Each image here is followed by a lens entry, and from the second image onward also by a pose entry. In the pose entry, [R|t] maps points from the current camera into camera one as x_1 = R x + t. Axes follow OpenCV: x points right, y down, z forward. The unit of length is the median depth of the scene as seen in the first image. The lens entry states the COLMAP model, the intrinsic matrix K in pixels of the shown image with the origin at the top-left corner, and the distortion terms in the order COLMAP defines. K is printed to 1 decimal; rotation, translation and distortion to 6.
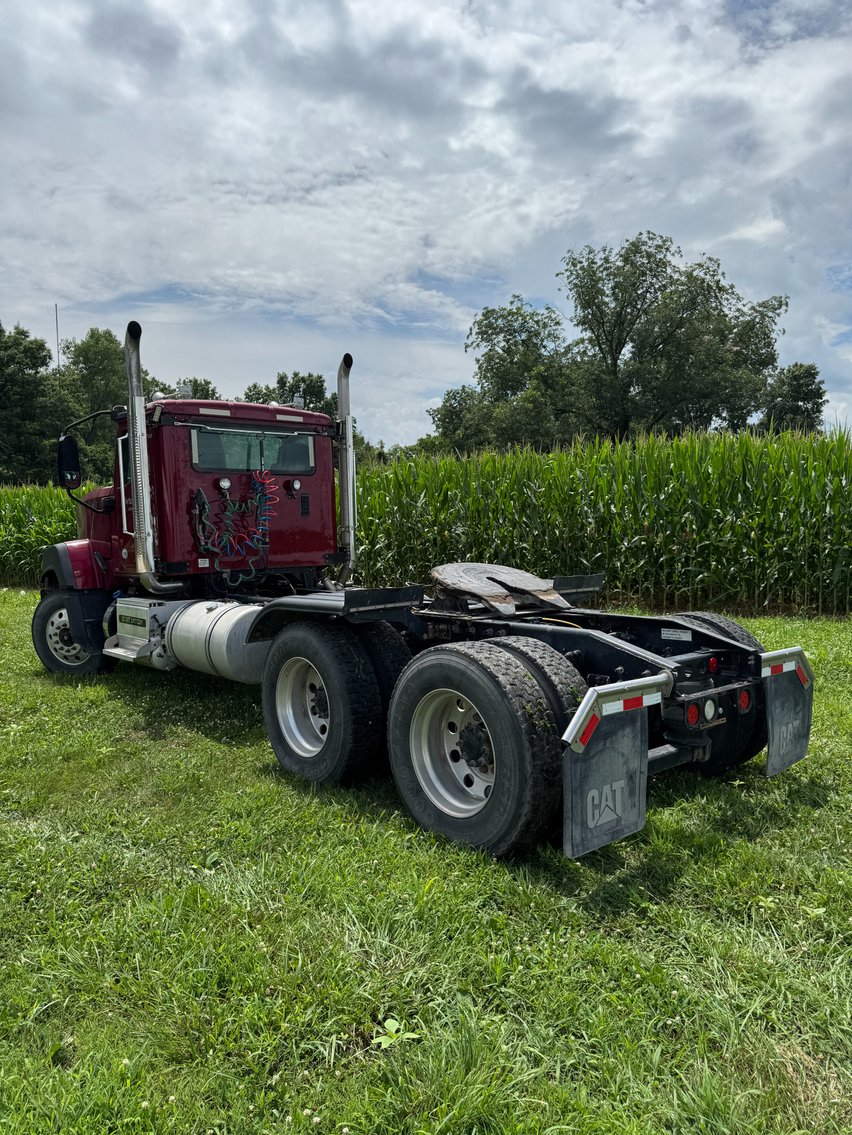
lens RADIAL K [[804.0, 0, 424.9], [0, 804.0, 562.3], [0, 0, 1]] dist [0.177428, -0.257572]
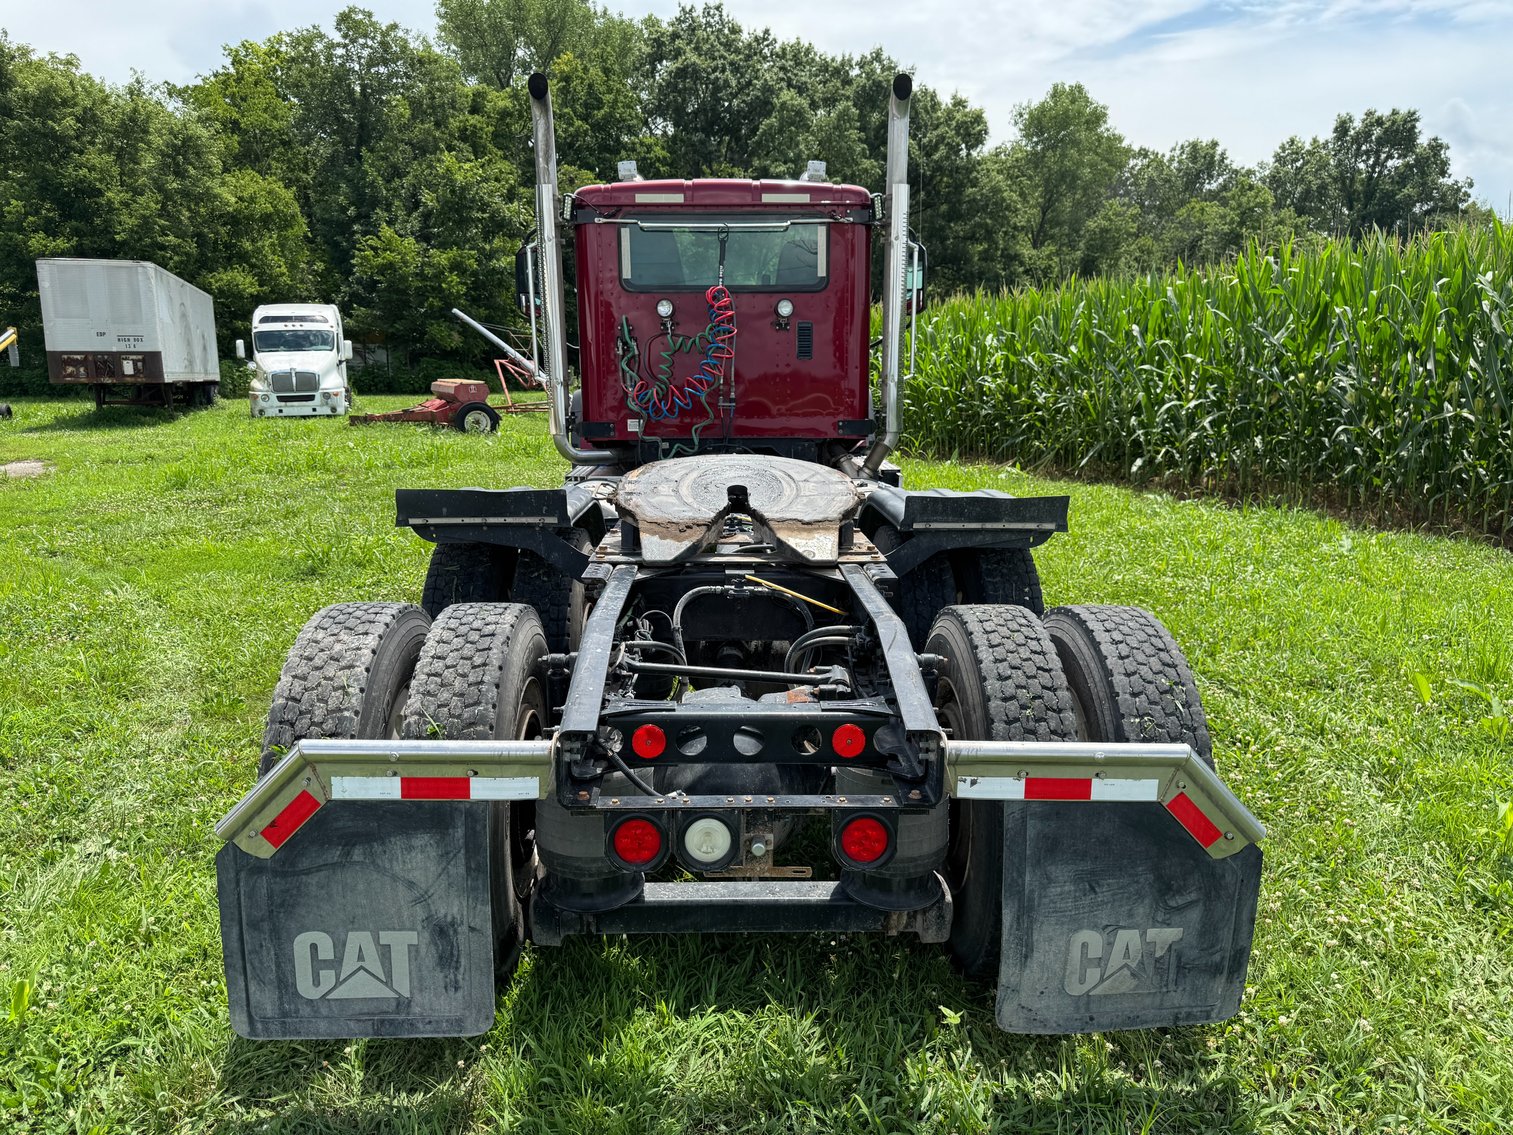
lens RADIAL K [[1079.1, 0, 750.7], [0, 1079.1, 605.9], [0, 0, 1]] dist [-0.000777, -0.004377]
pose [[0.787188, 0.153094, -0.597409, 0.353521], [-0.042651, 0.979893, 0.194911, -0.028691], [0.615236, -0.127951, 0.777890, 0.286975]]
